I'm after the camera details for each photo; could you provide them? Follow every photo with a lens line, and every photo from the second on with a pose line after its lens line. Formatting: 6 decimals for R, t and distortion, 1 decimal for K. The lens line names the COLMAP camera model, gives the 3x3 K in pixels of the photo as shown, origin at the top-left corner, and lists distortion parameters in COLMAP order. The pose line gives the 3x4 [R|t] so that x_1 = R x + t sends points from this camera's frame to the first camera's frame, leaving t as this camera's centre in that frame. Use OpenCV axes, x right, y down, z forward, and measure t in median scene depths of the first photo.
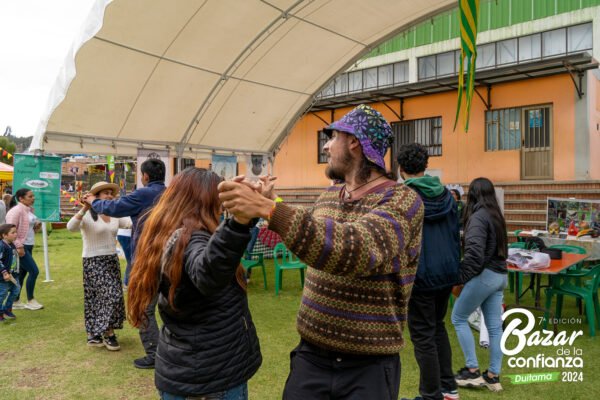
lens RADIAL K [[445.4, 0, 300.0], [0, 445.4, 200.0], [0, 0, 1]] dist [-0.027279, -0.004062]
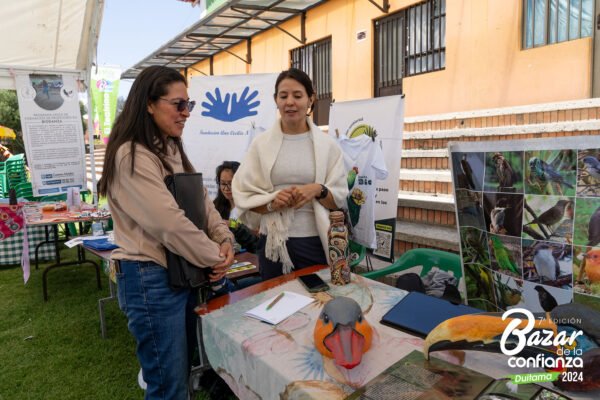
lens RADIAL K [[445.4, 0, 300.0], [0, 445.4, 200.0], [0, 0, 1]] dist [-0.027279, -0.004062]
pose [[0.958823, 0.027987, -0.282623, 0.389611], [0.001531, 0.994609, 0.103687, 0.002083], [0.284001, -0.099850, 0.953611, 0.532935]]
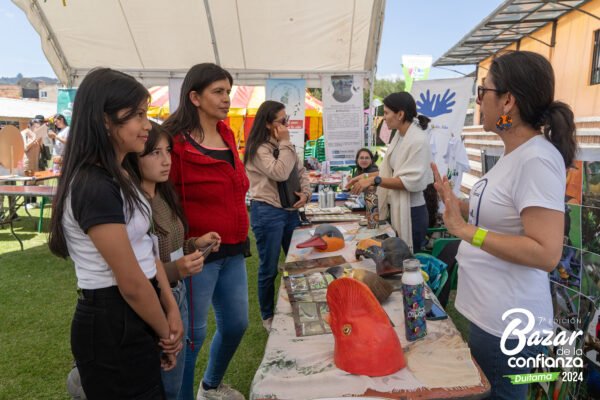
lens RADIAL K [[445.4, 0, 300.0], [0, 445.4, 200.0], [0, 0, 1]] dist [-0.027279, -0.004062]
pose [[0.543700, 0.153359, -0.825149, 0.537727], [-0.039466, 0.986748, 0.157389, -0.006815], [0.838351, -0.053007, 0.542547, 0.509227]]
